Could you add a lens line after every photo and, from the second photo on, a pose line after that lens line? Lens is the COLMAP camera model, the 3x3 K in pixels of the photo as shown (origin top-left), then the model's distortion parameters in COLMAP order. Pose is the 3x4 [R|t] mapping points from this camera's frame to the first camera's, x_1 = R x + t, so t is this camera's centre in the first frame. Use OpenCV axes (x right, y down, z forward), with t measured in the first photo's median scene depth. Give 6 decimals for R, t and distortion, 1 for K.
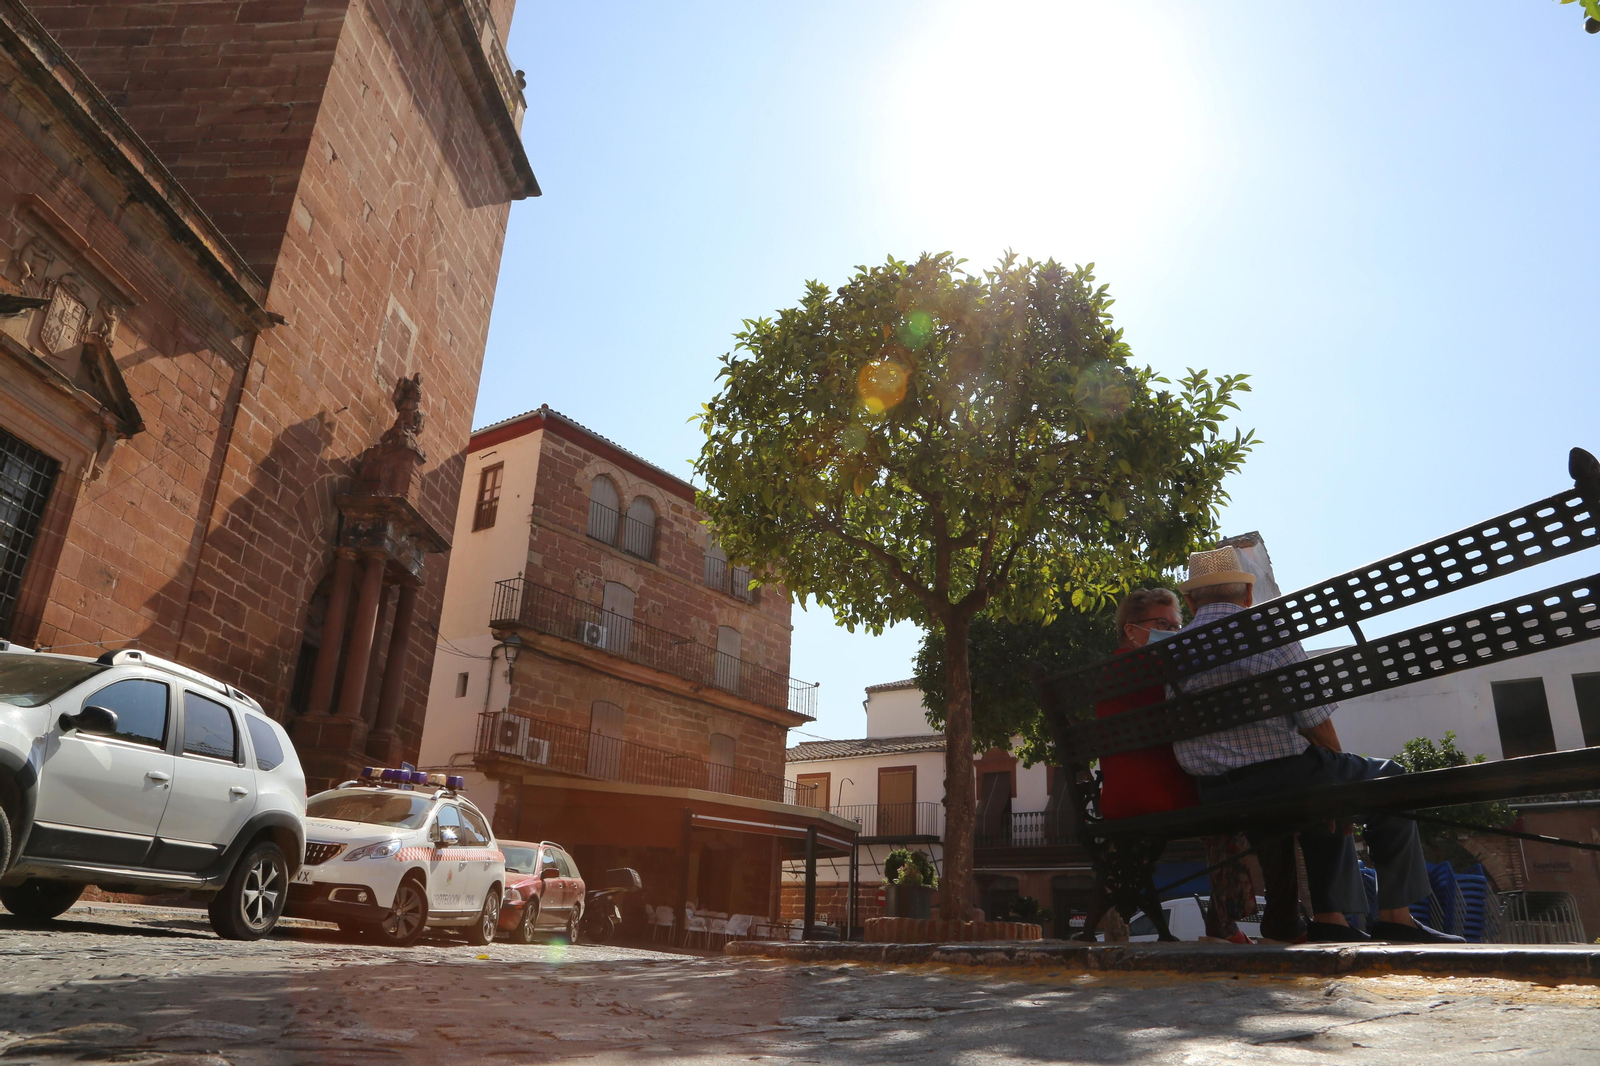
lens RADIAL K [[1097.4, 0, 805.4], [0, 1097.4, 526.0], [0, 0, 1]] dist [-0.118730, 0.066874]
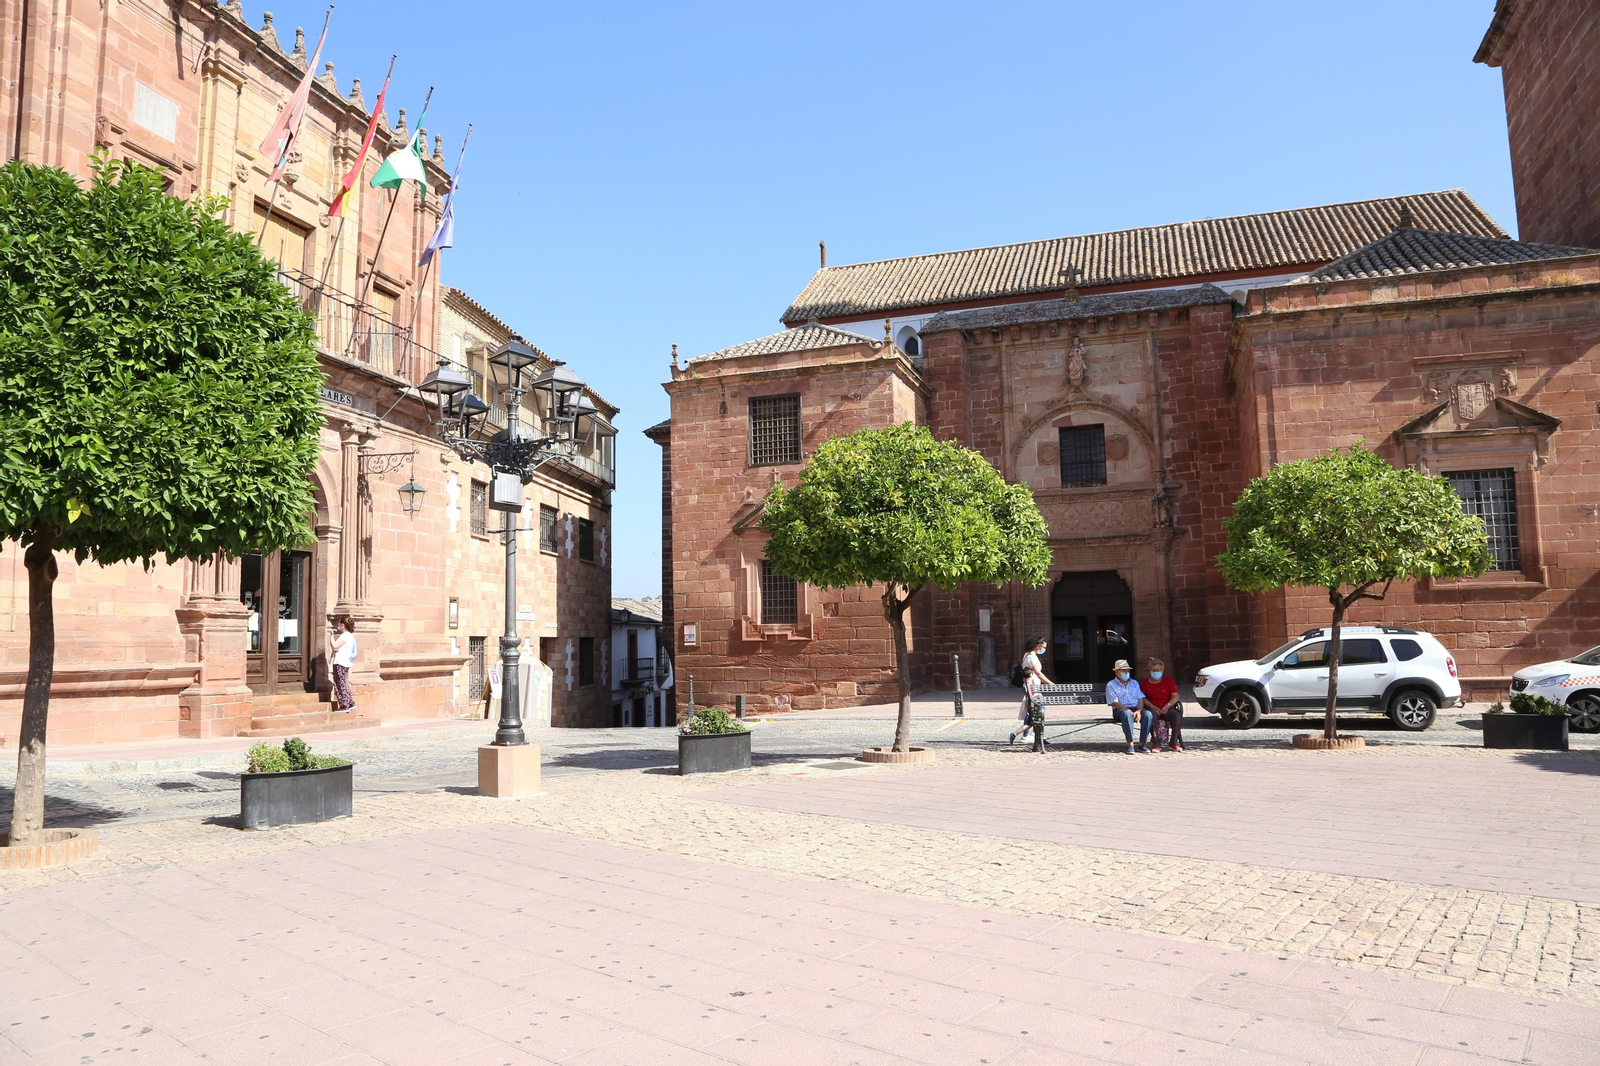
lens RADIAL K [[1092.1, 0, 800.0], [0, 1092.1, 533.0], [0, 0, 1]] dist [-0.120992, 0.068502]
pose [[-0.300435, -0.128112, -0.945159, 1.481078], [0.346261, 0.908683, -0.233233, 0.039571], [0.888731, -0.397343, -0.228640, 0.325980]]
